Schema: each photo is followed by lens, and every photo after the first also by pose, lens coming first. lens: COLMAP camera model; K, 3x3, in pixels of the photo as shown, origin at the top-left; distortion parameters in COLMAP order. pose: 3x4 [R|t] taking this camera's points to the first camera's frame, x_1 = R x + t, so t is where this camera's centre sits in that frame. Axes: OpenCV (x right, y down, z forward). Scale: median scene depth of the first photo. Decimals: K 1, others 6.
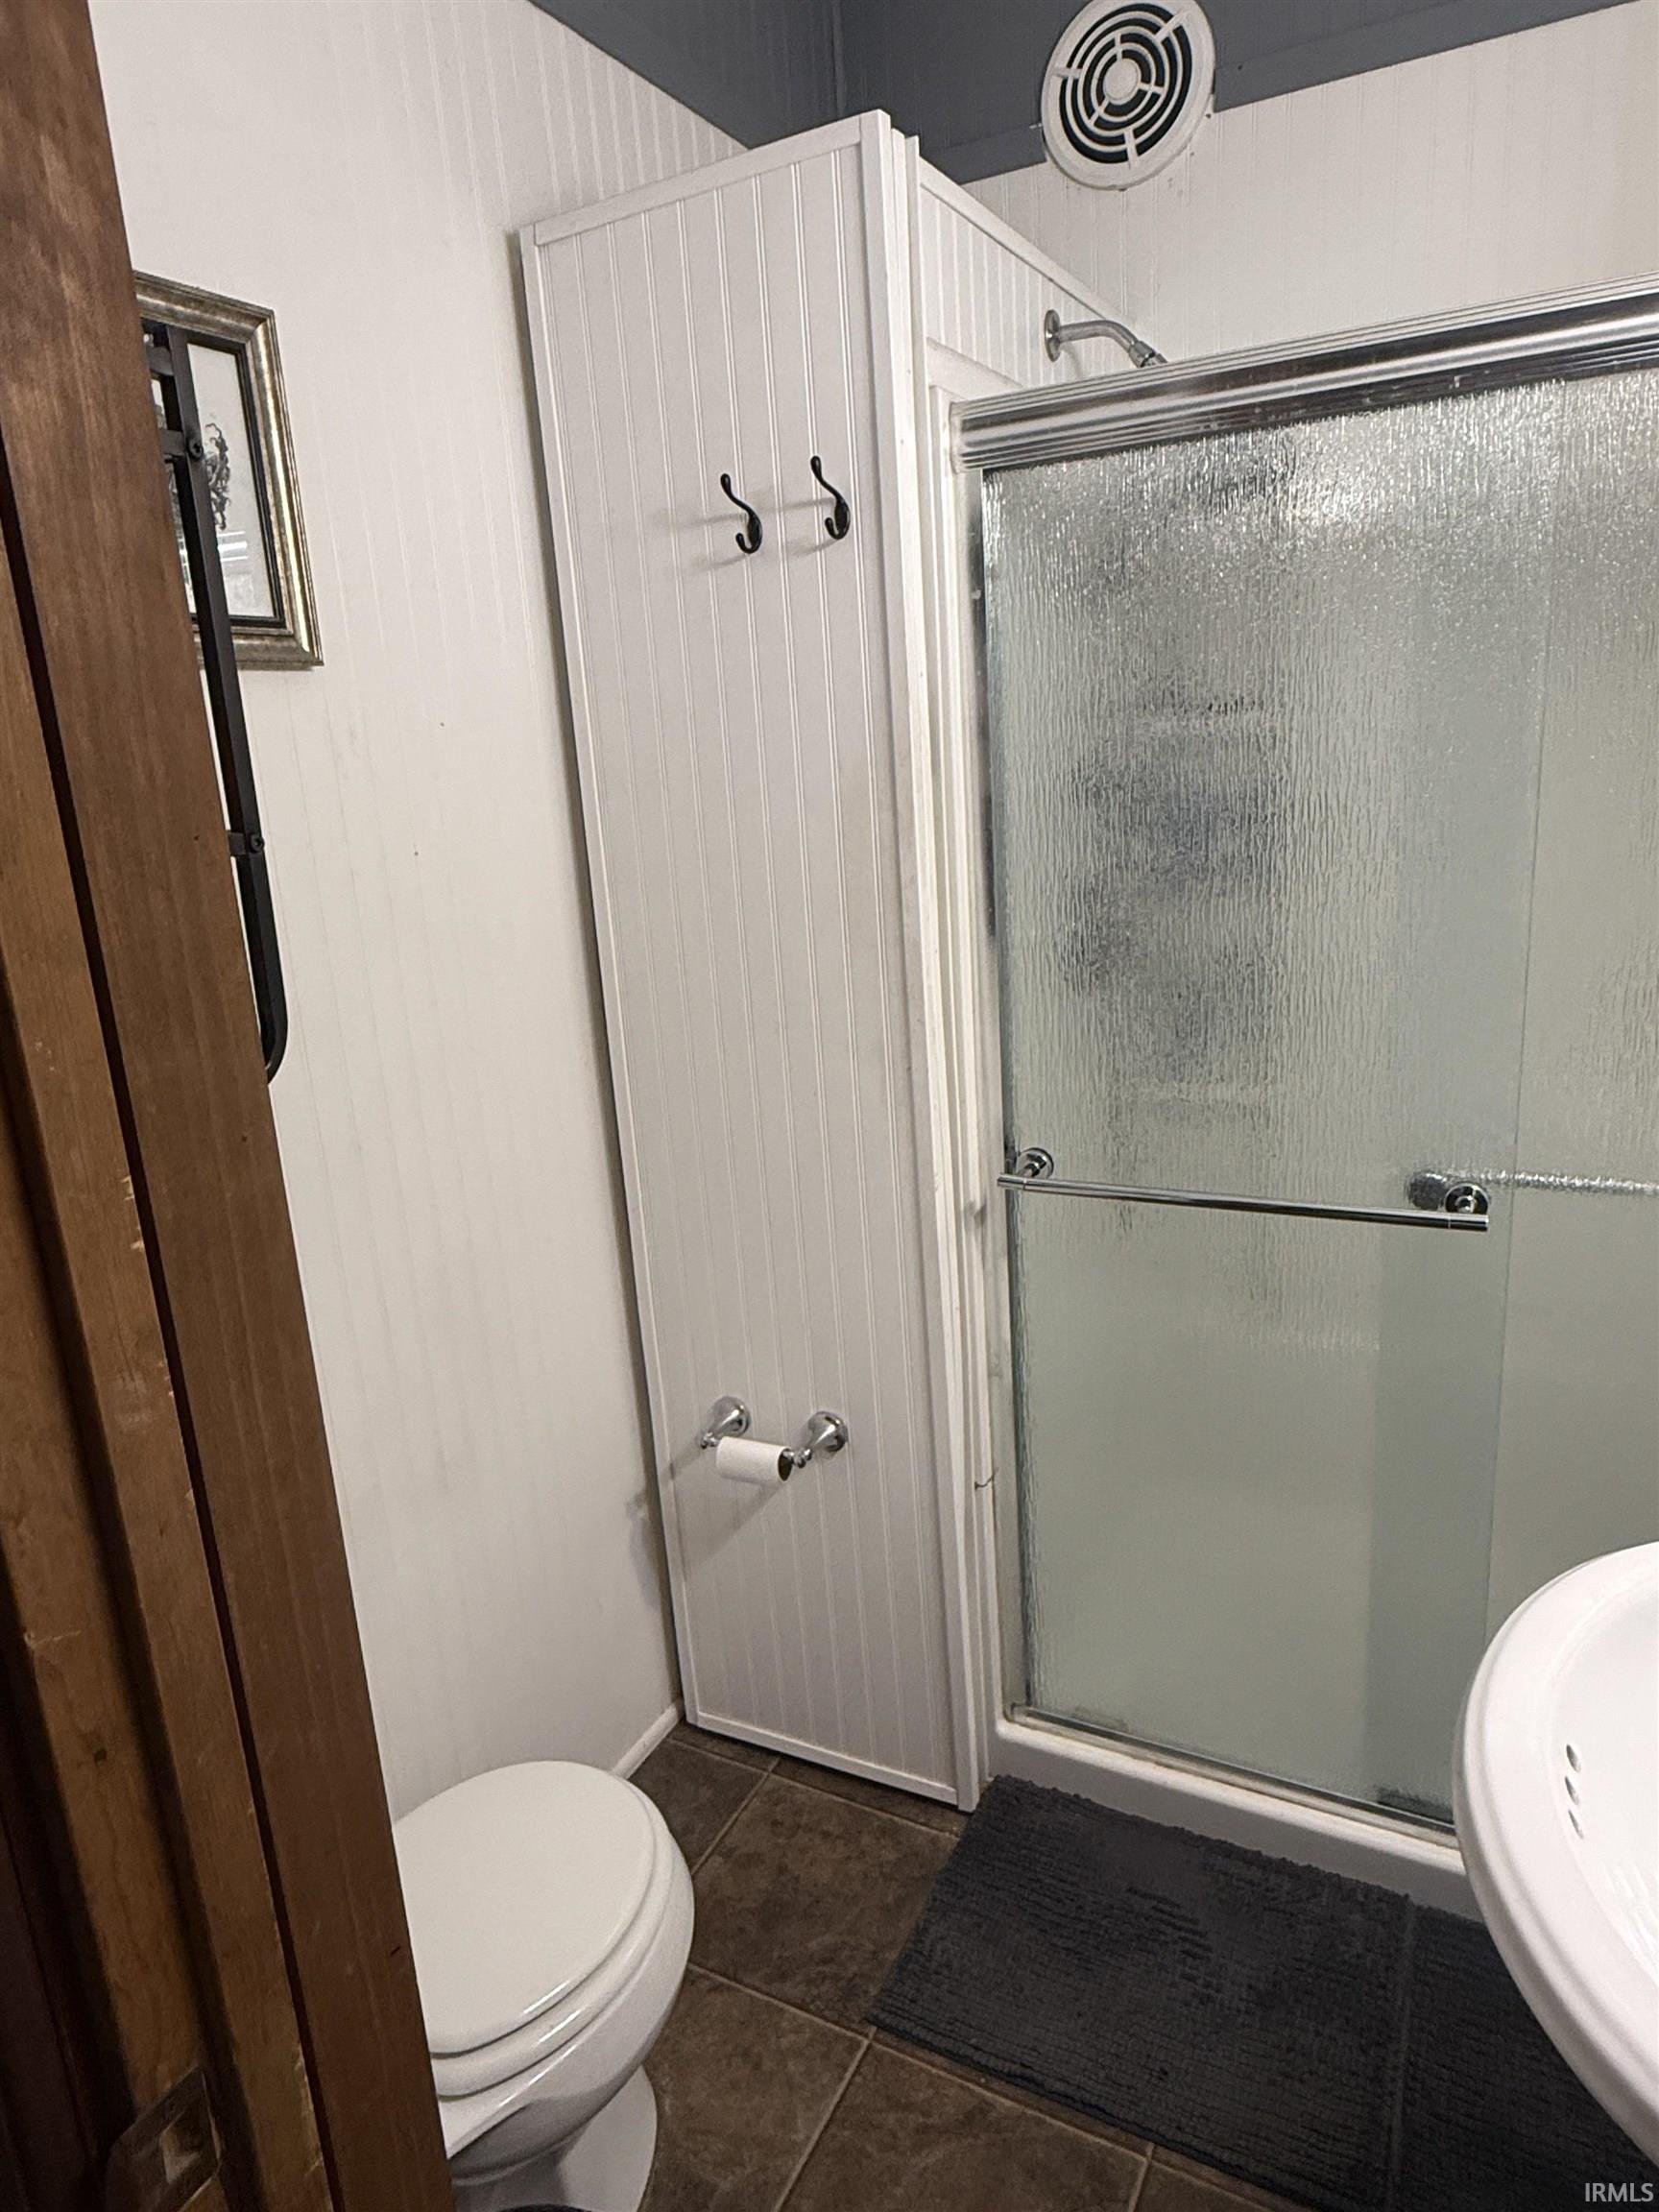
lens RADIAL K [[1378.2, 0, 826.4], [0, 1378.2, 1113.8], [0, 0, 1]] dist [0.001374, 0.000386]
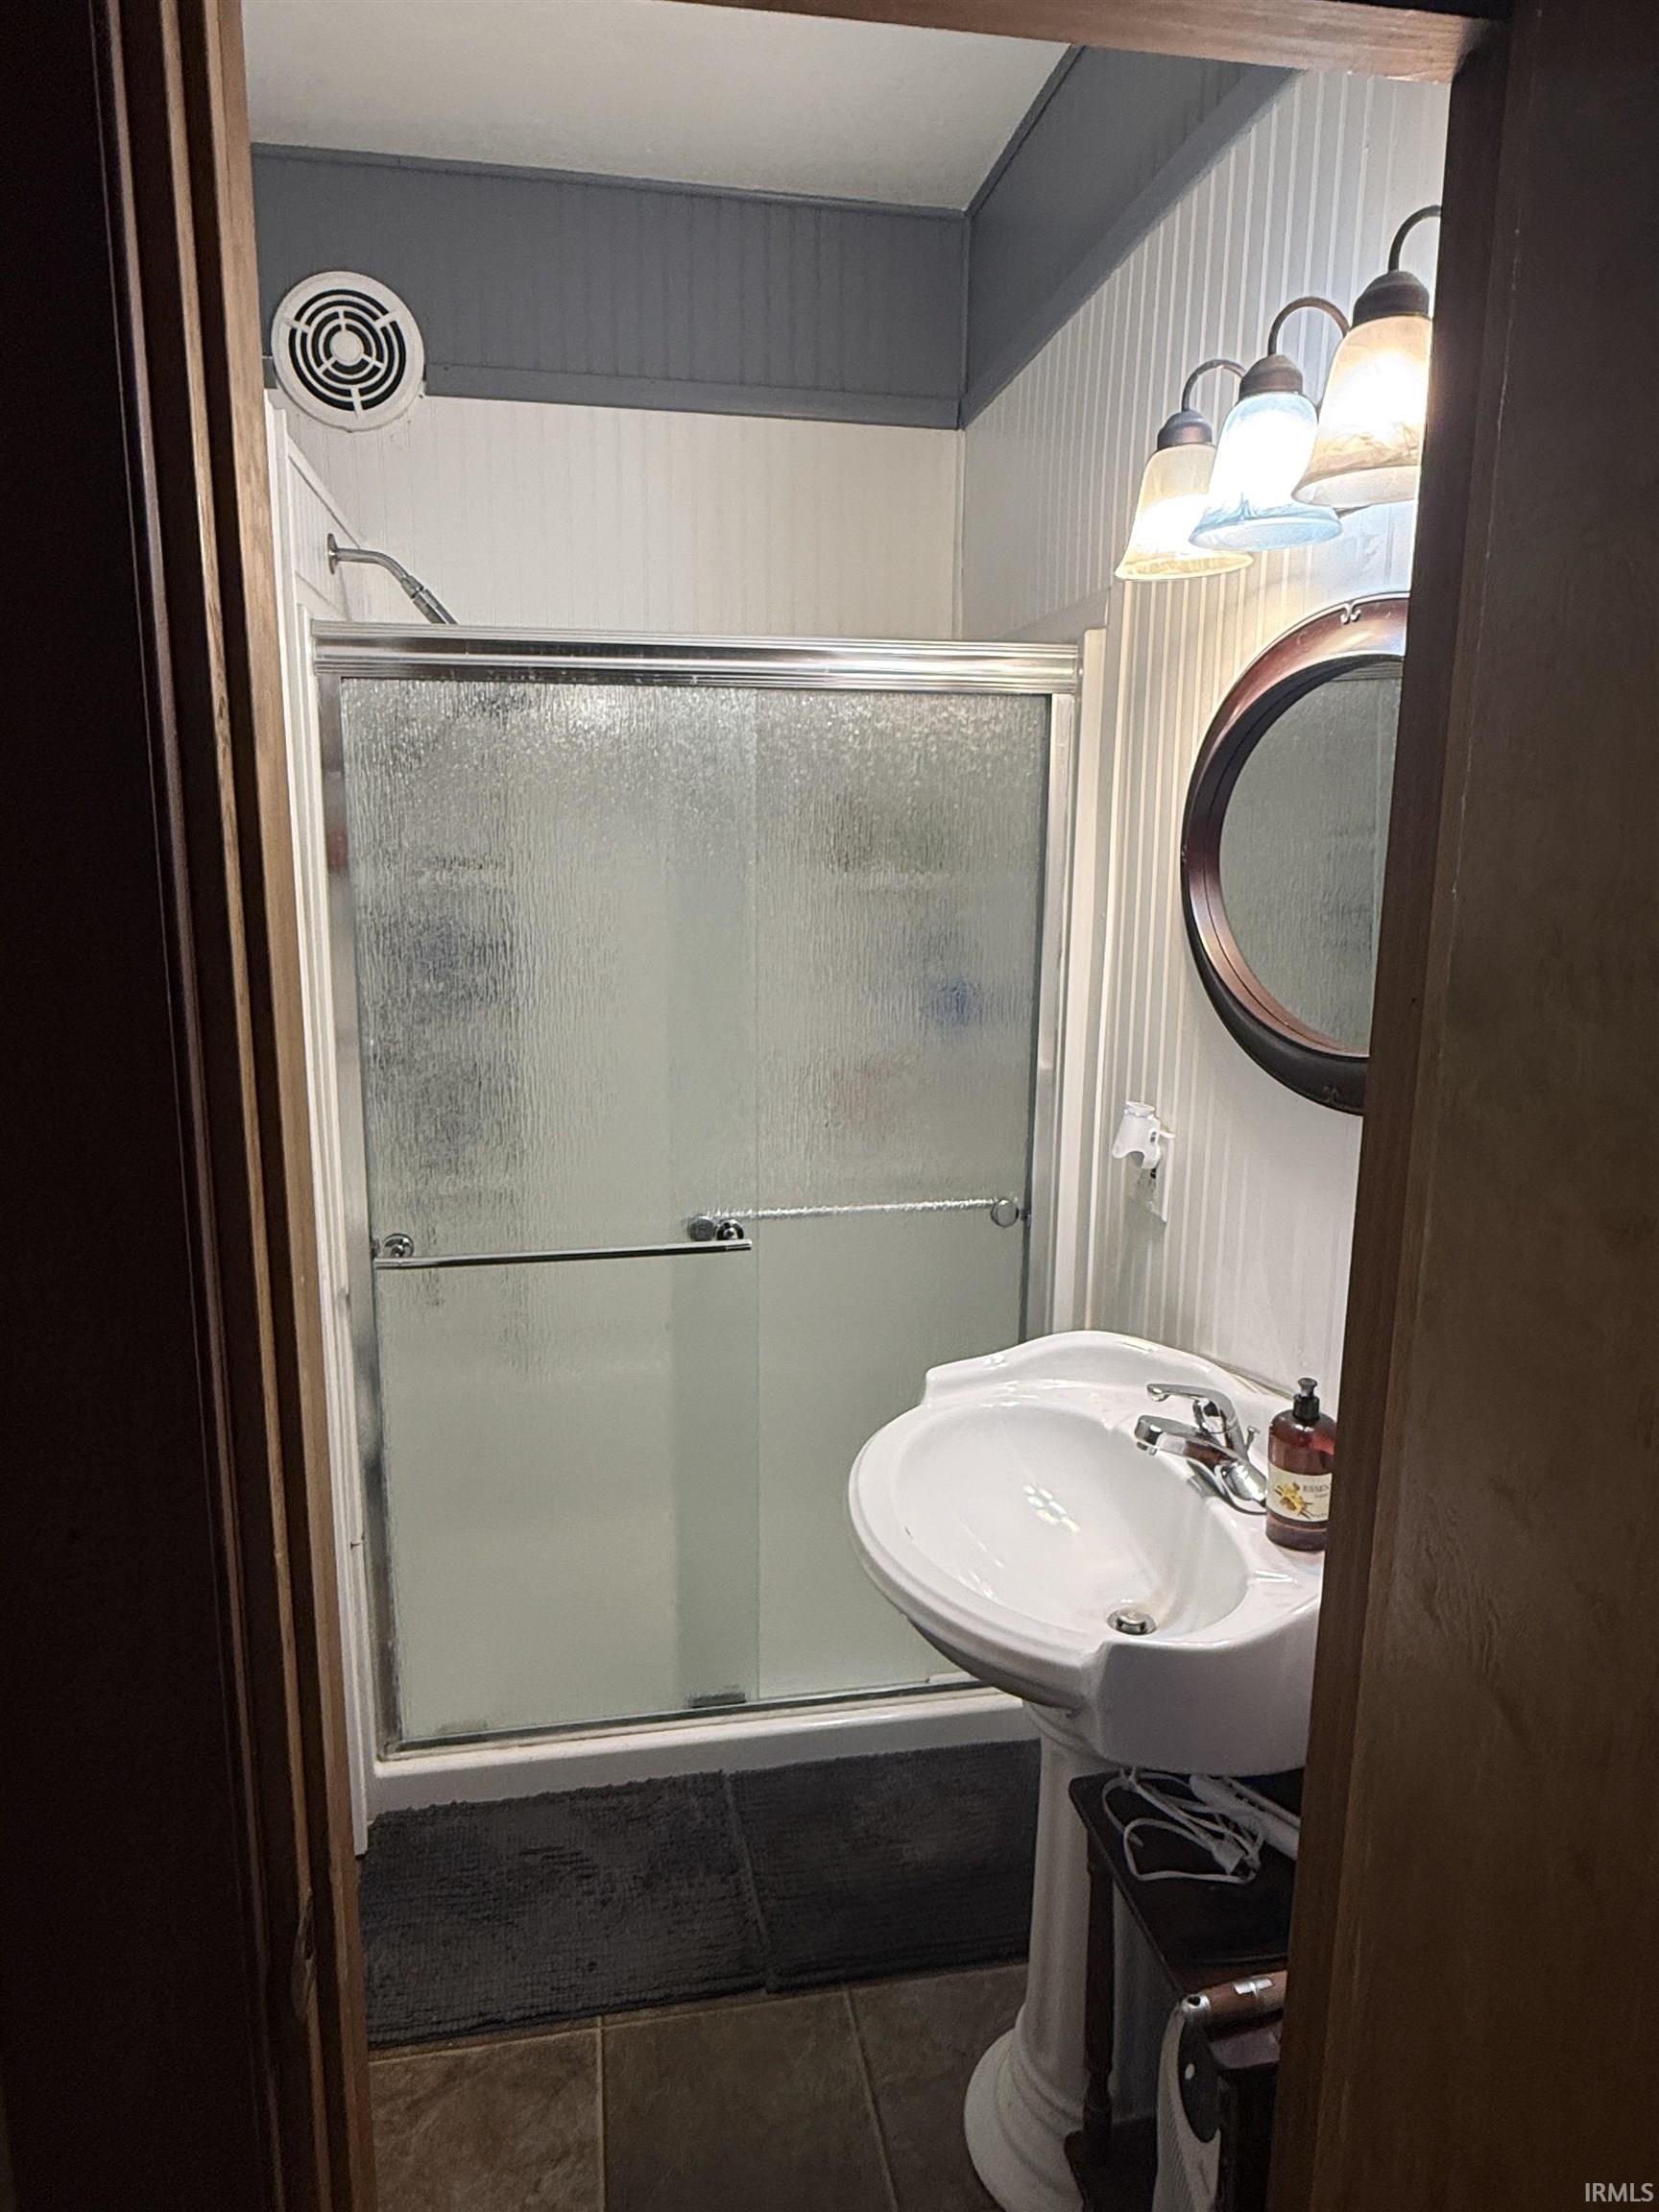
lens RADIAL K [[1378.2, 0, 826.4], [0, 1378.2, 1113.8], [0, 0, 1]] dist [0.001374, 0.000386]
pose [[0.781130, -0.056131, 0.621840, -0.262955], [0.105475, 0.993500, -0.042814, 0.011031], [-0.615395, 0.099032, 0.781973, -0.140836]]
